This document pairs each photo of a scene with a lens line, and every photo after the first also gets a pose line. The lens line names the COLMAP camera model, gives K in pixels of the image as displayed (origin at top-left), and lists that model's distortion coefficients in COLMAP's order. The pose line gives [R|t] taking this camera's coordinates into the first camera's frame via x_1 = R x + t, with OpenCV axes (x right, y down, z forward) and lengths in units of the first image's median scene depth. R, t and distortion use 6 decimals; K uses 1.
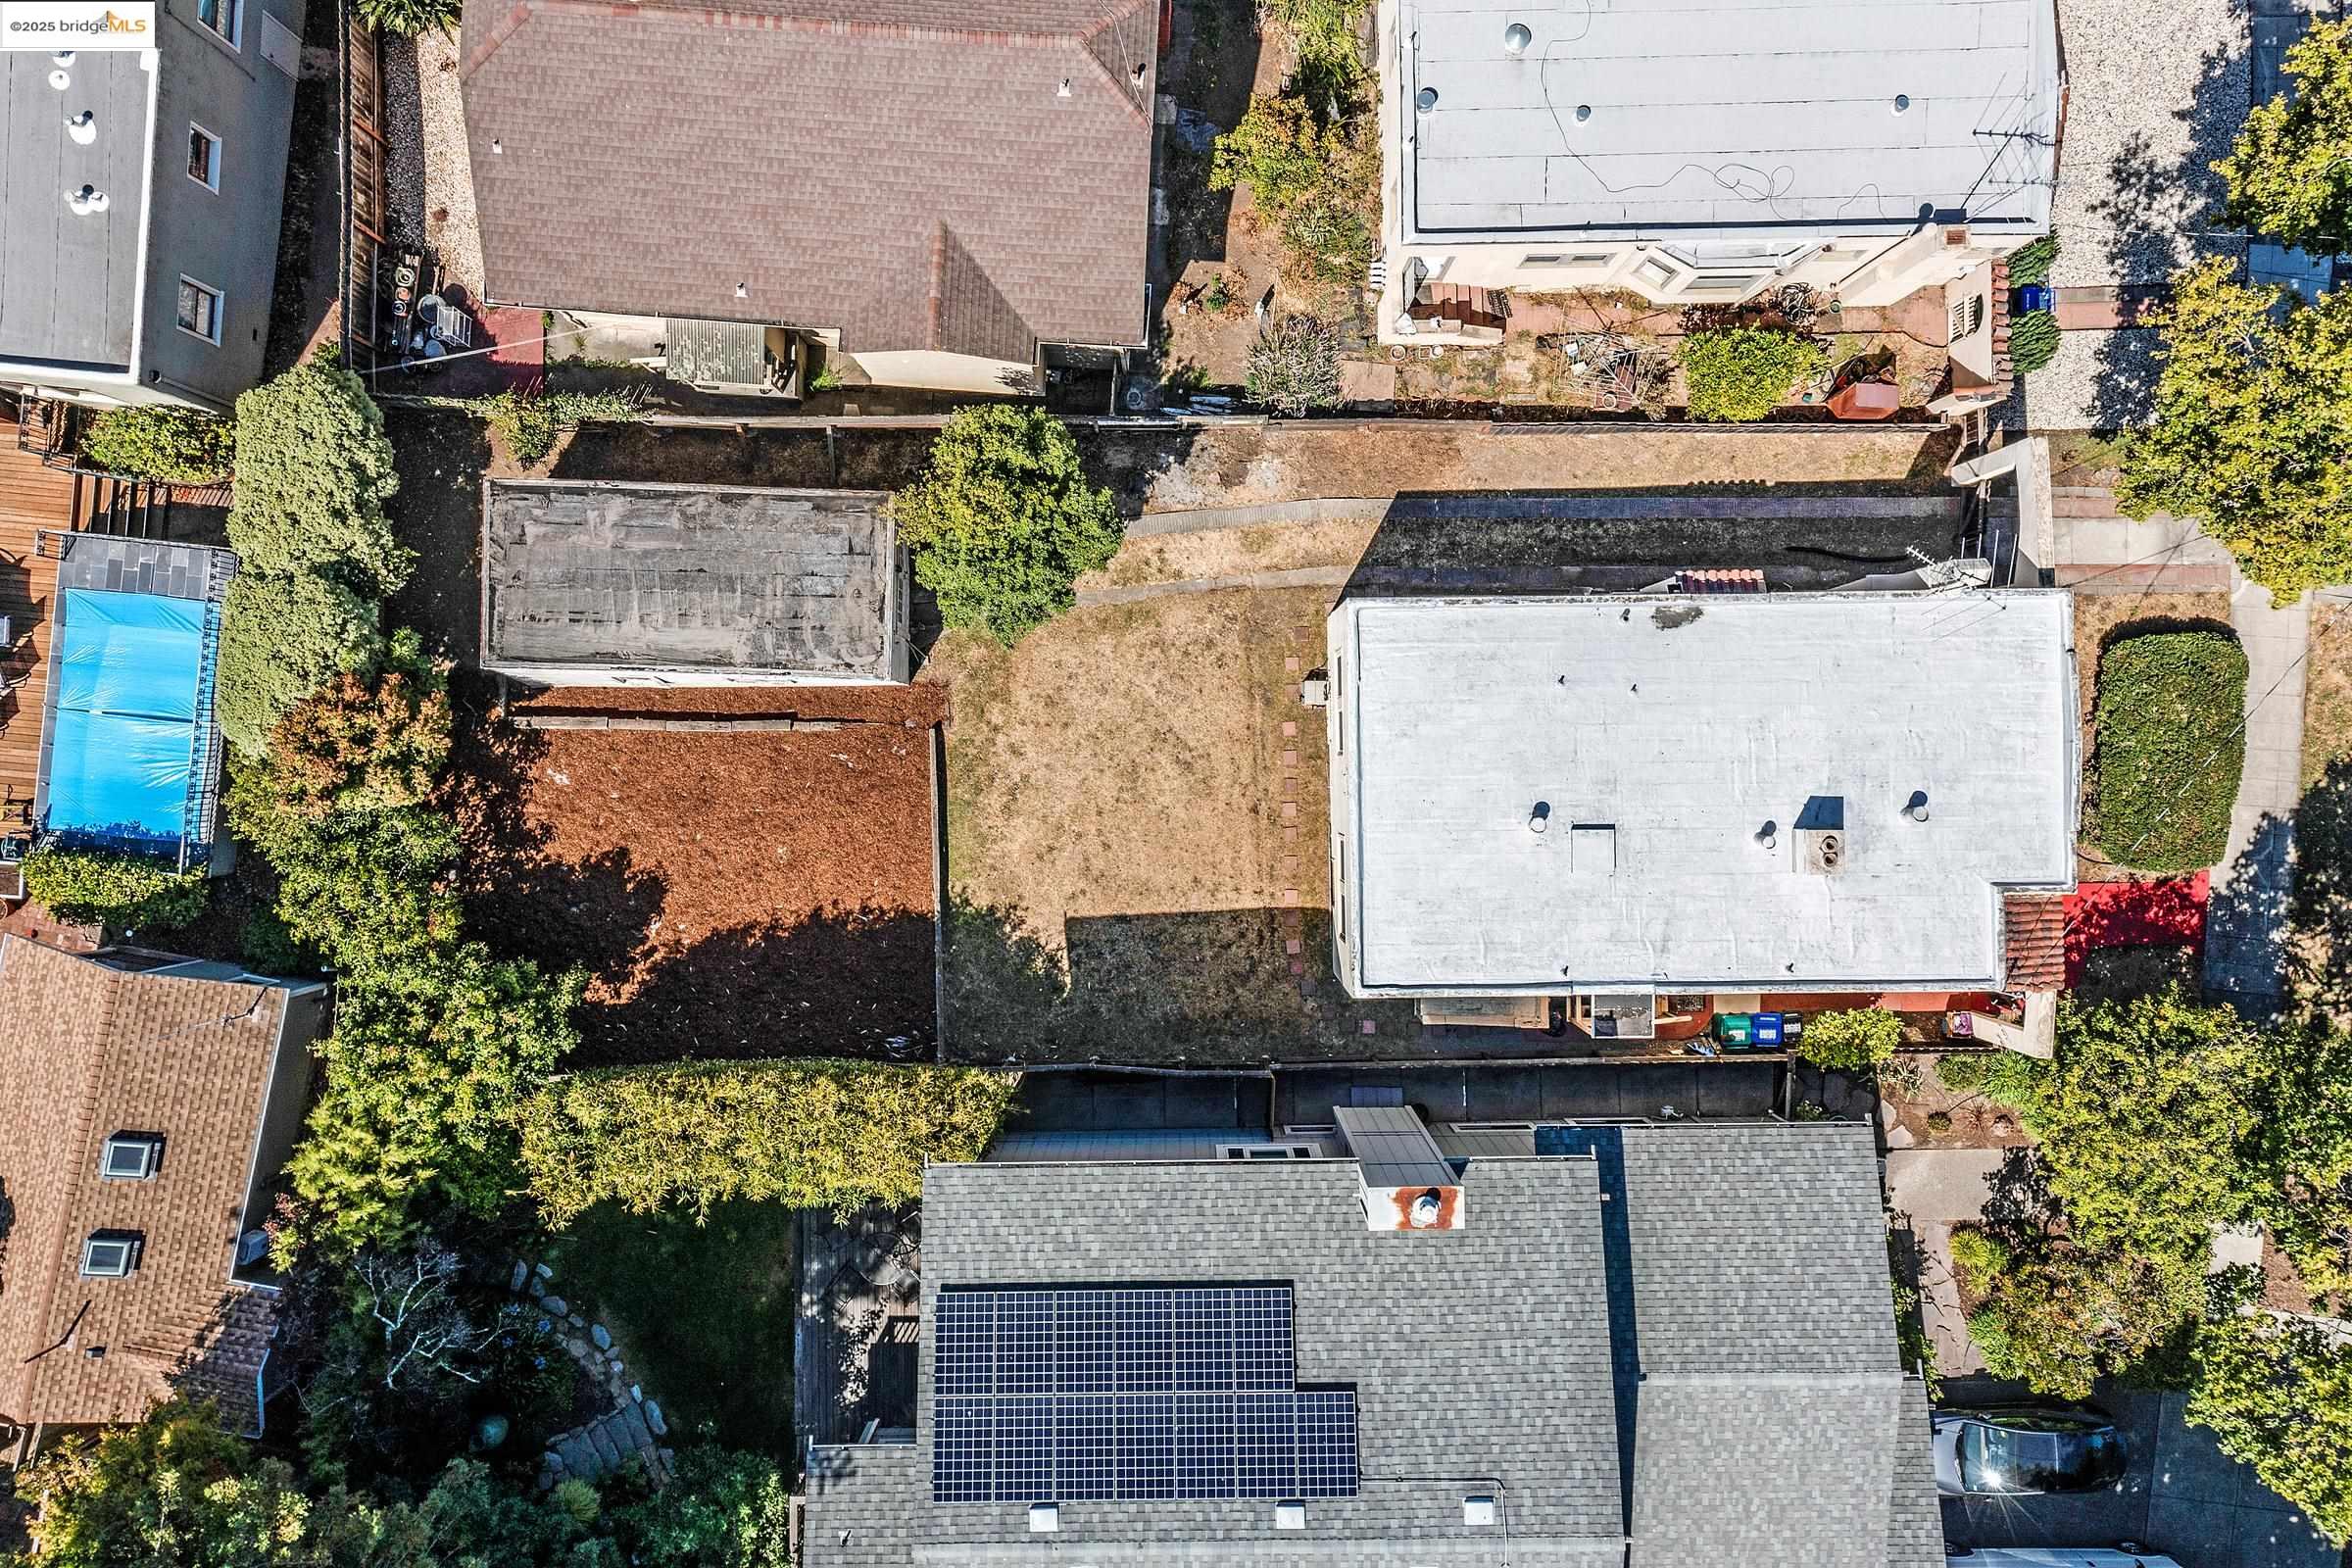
lens RADIAL K [[1847.5, 0, 1174.5], [0, 1847.5, 767.9], [0, 0, 1]] dist [0.036959, 0.006077]
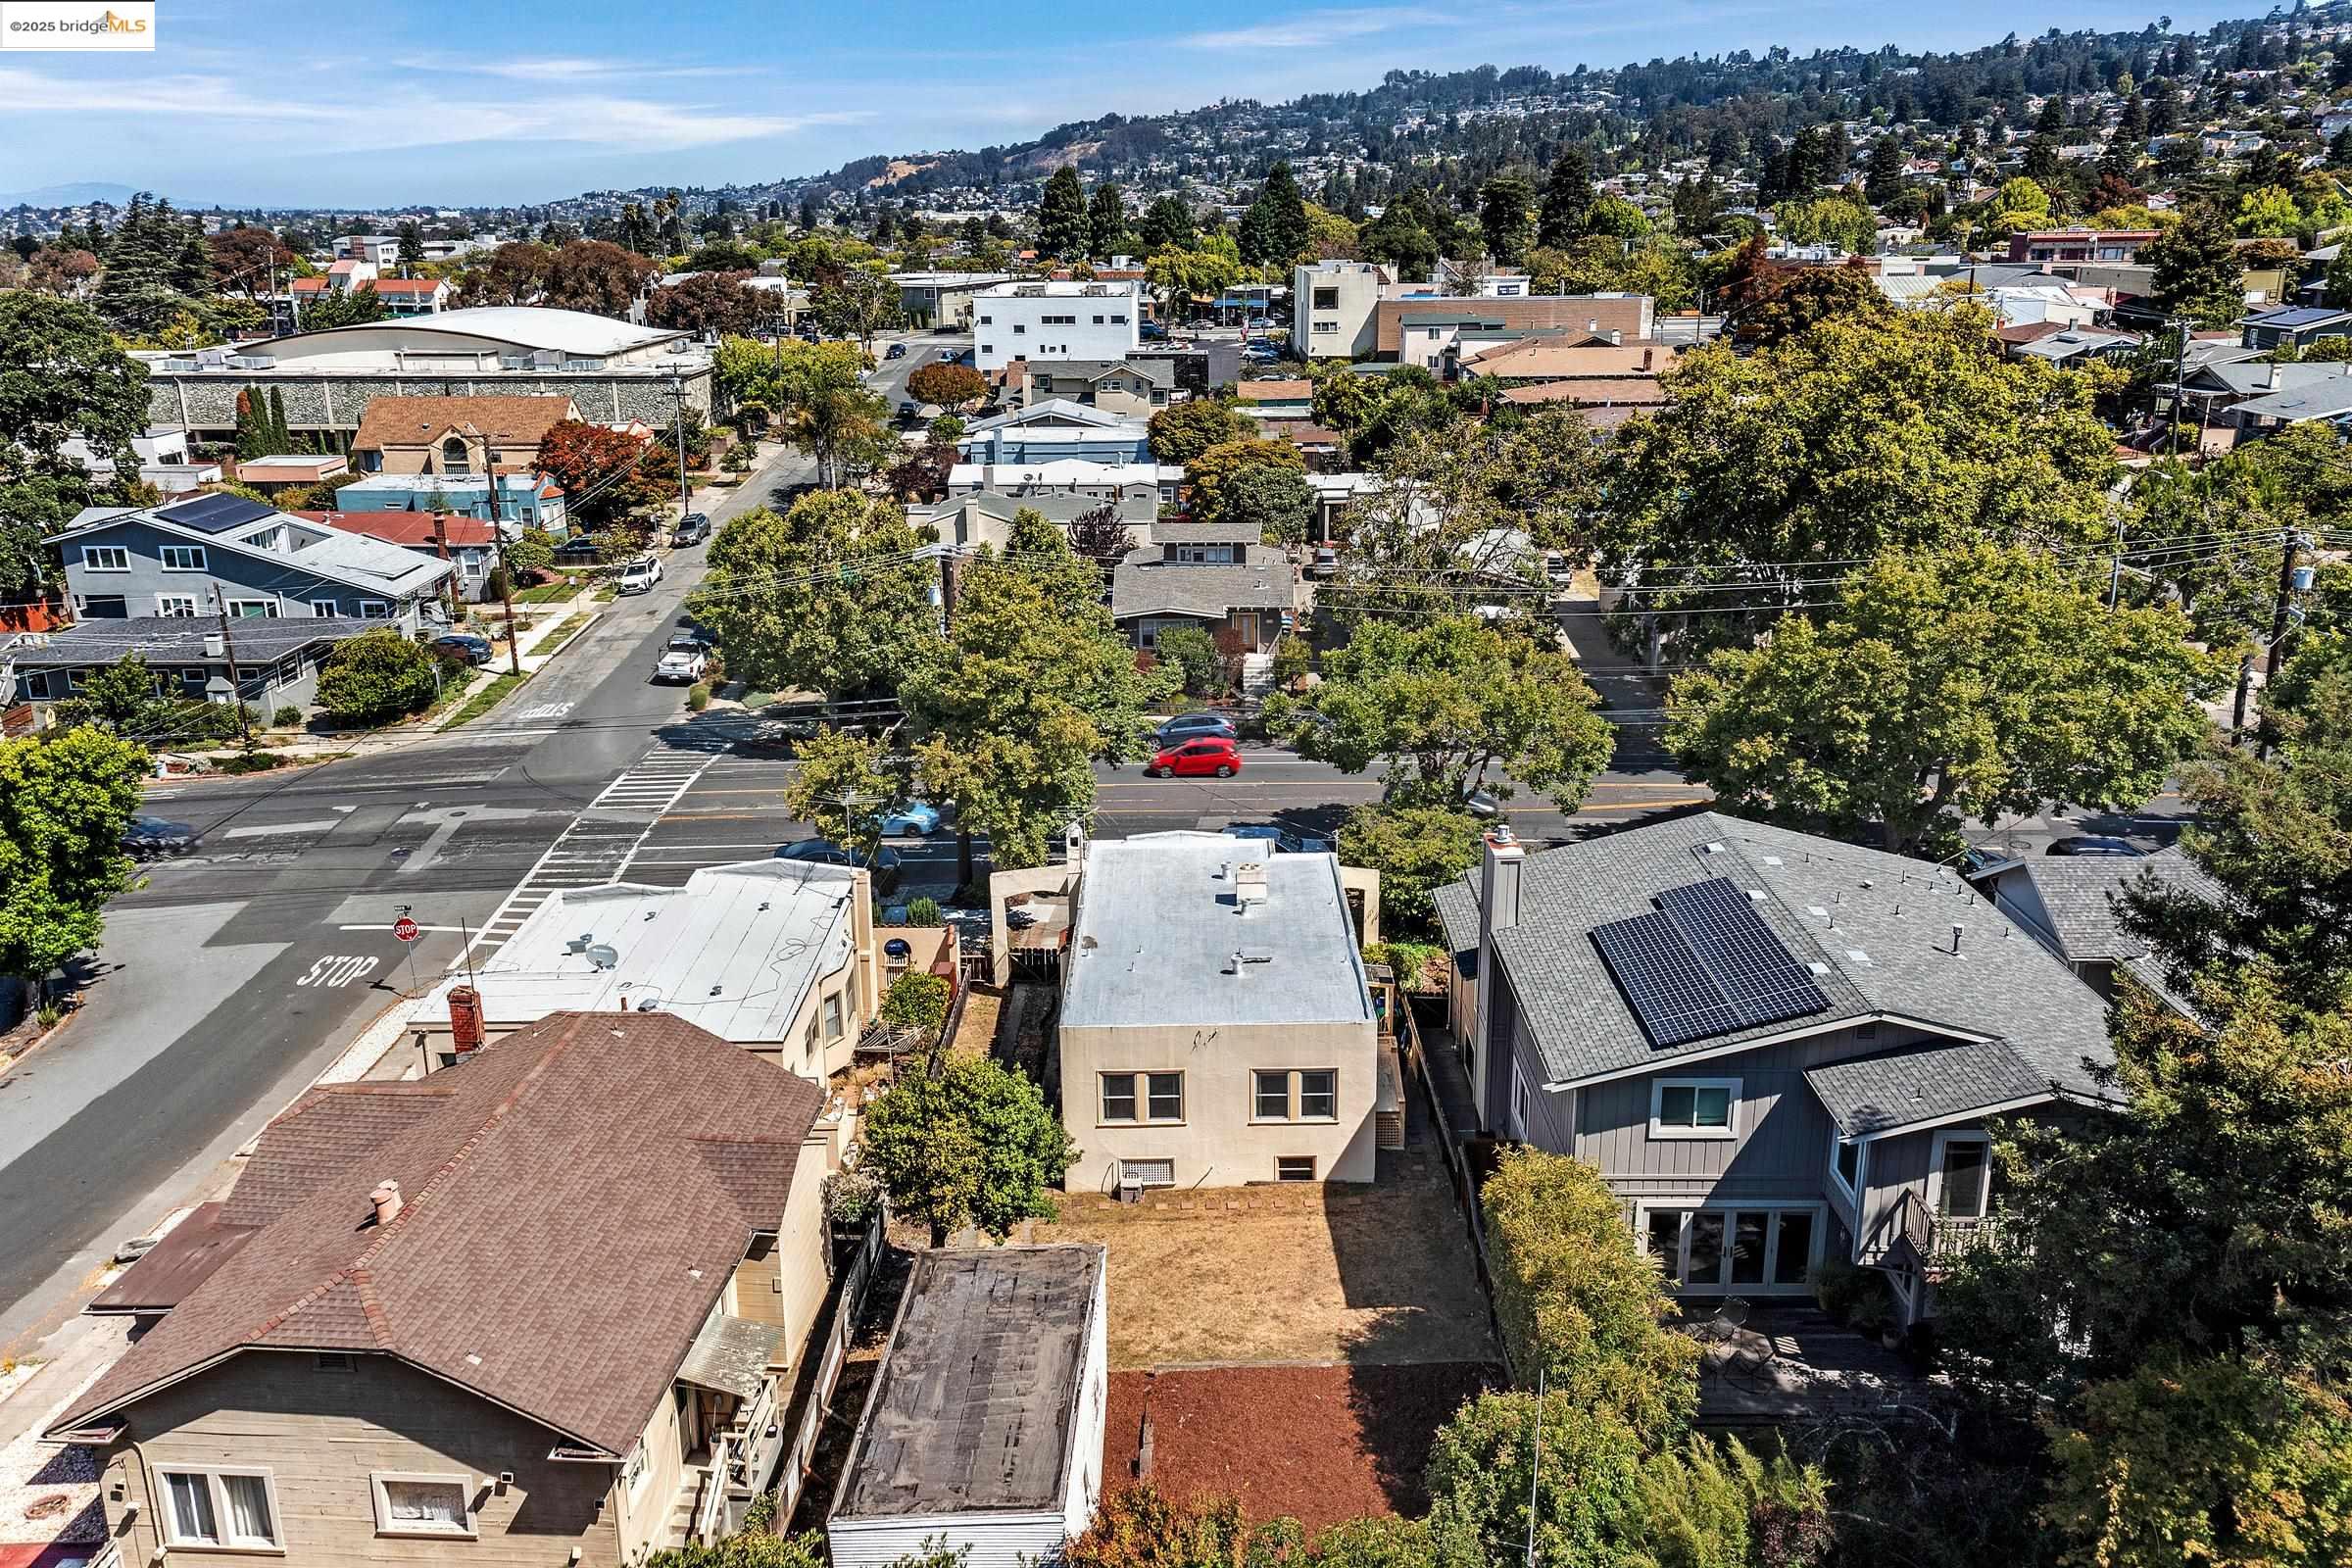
lens RADIAL K [[1847.5, 0, 1187.5], [0, 1847.5, 786.7], [0, 0, 1]] dist [0.036959, 0.006077]
pose [[0.009911, -0.297866, 0.954556, -1.039117], [0.999596, -0.022491, -0.017396, 0.020443], [0.026651, 0.954343, 0.297523, 0.462198]]
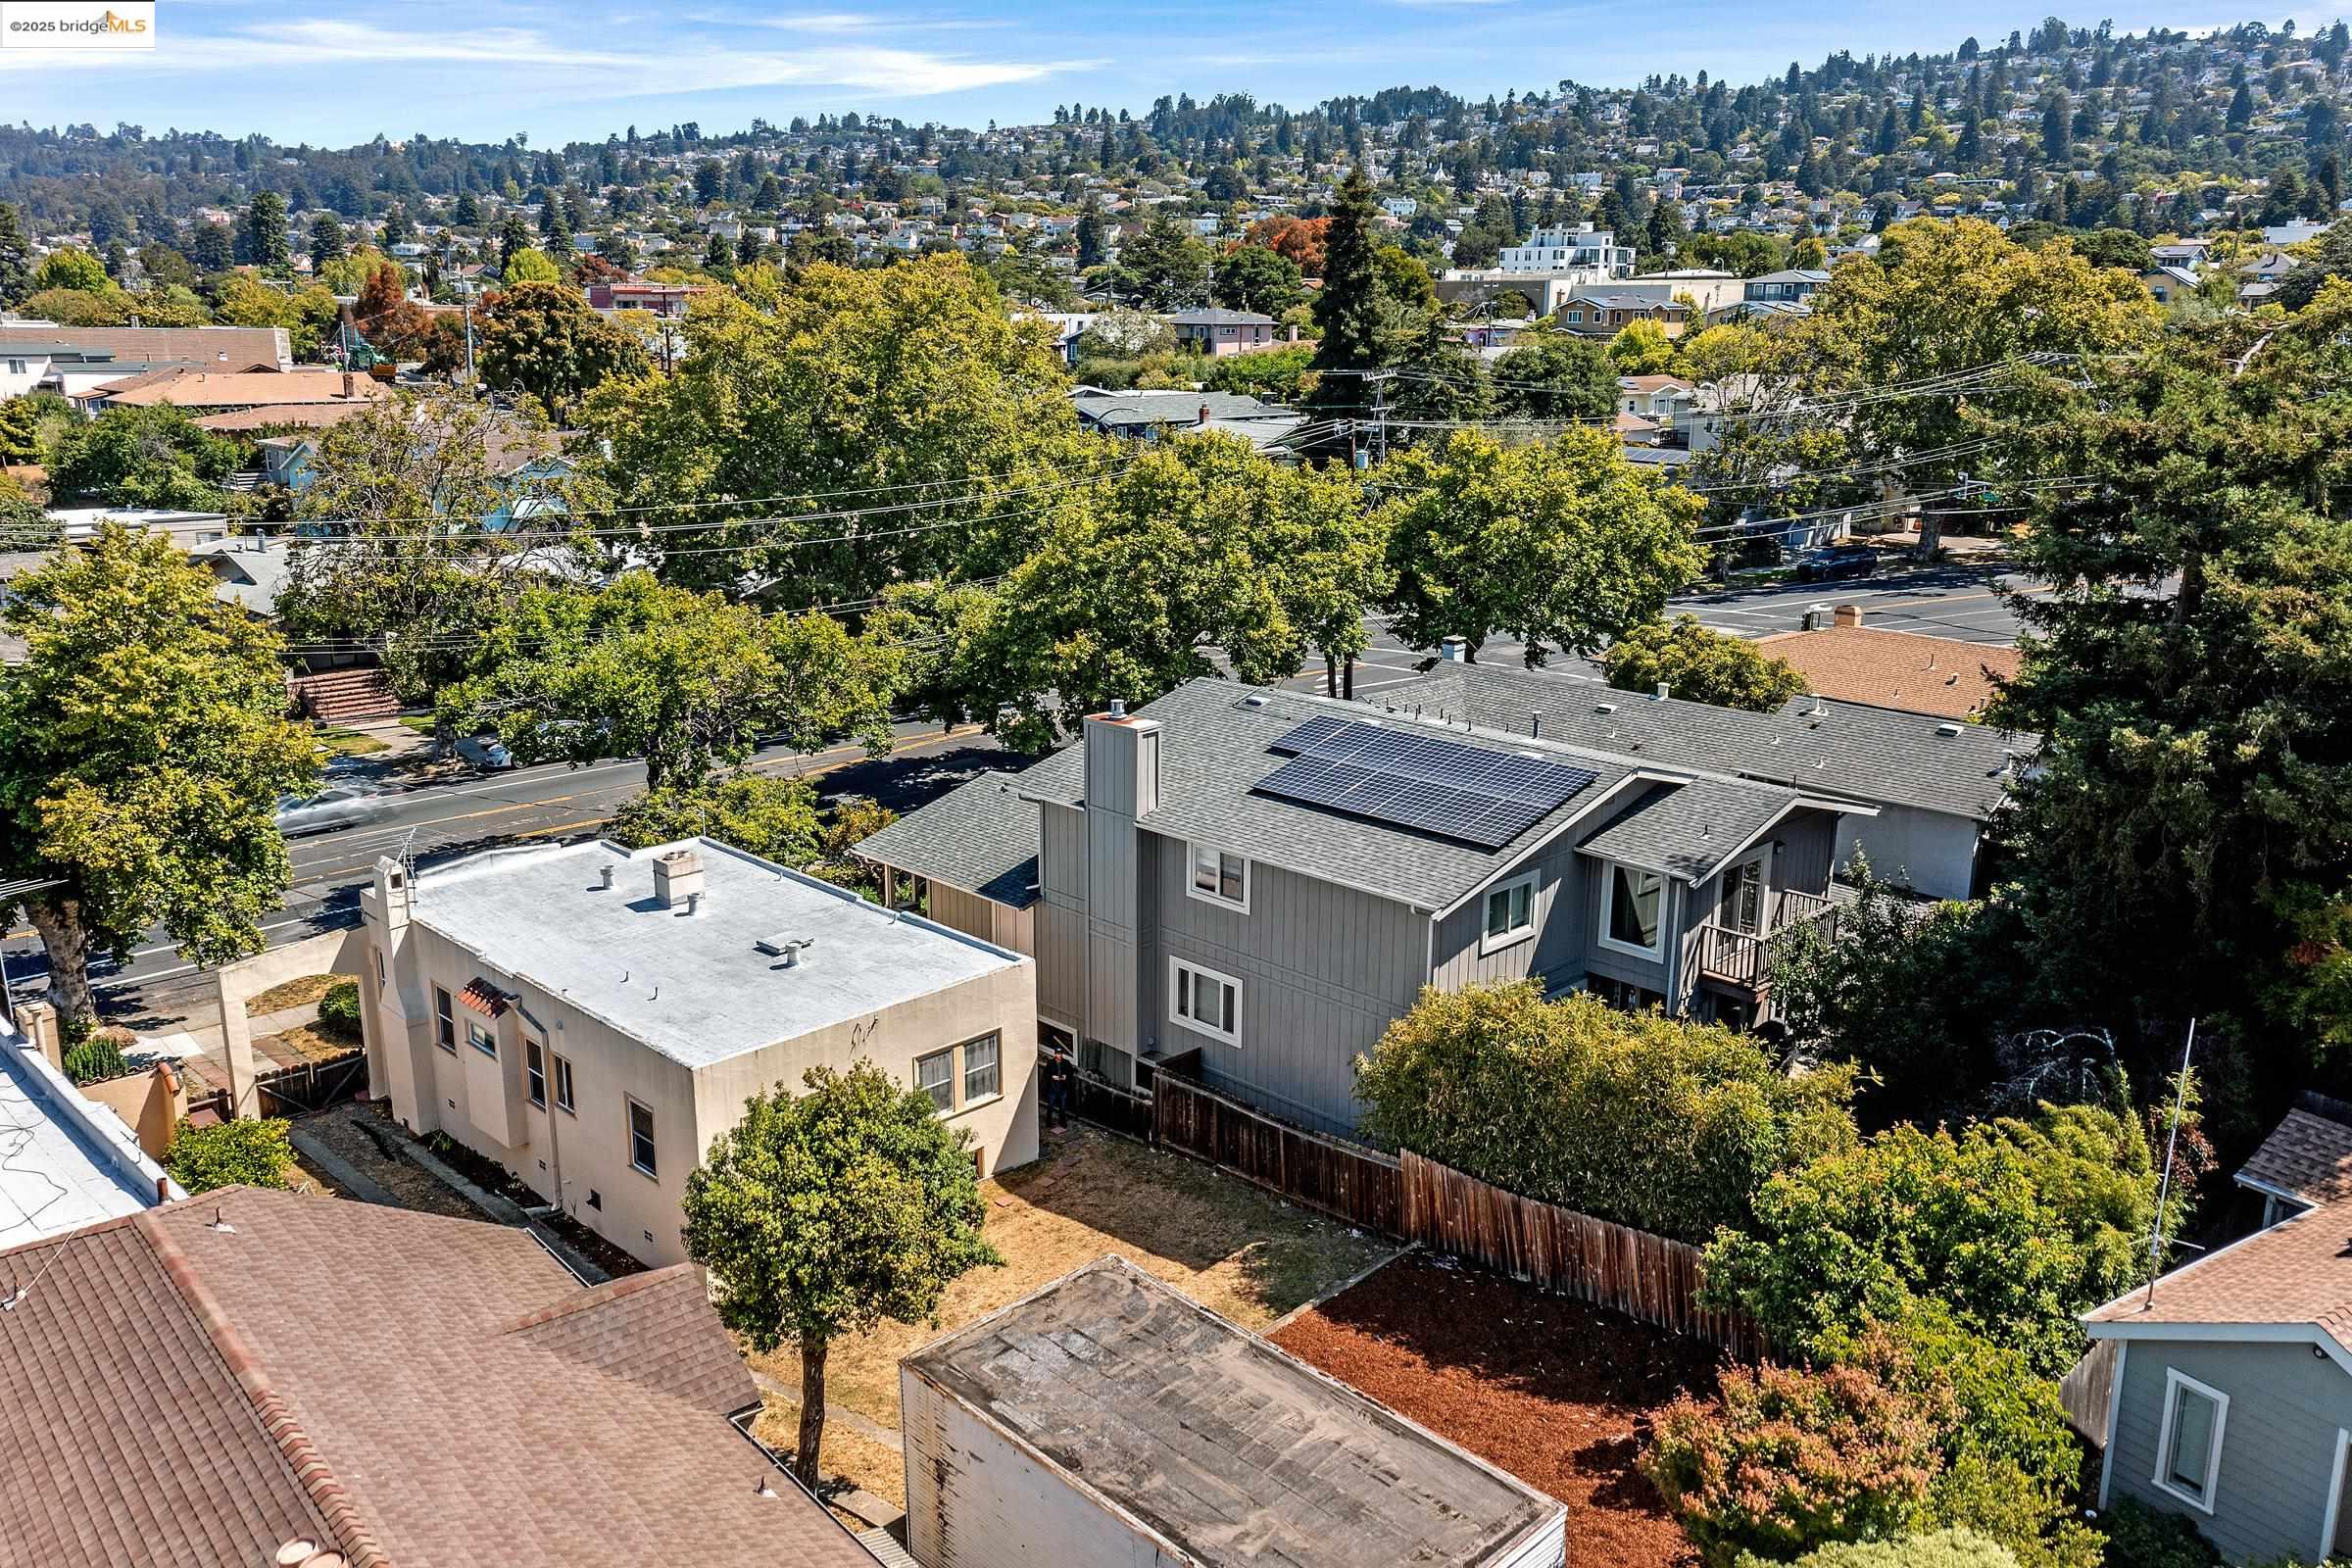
lens RADIAL K [[1847.5, 0, 1178.7], [0, 1847.5, 785.6], [0, 0, 1]] dist [0.036959, 0.006077]
pose [[-0.700050, -0.182656, 0.690338, -0.644703], [0.714063, -0.188021, 0.674360, -0.493365], [0.006622, 0.965031, 0.262052, 0.625944]]
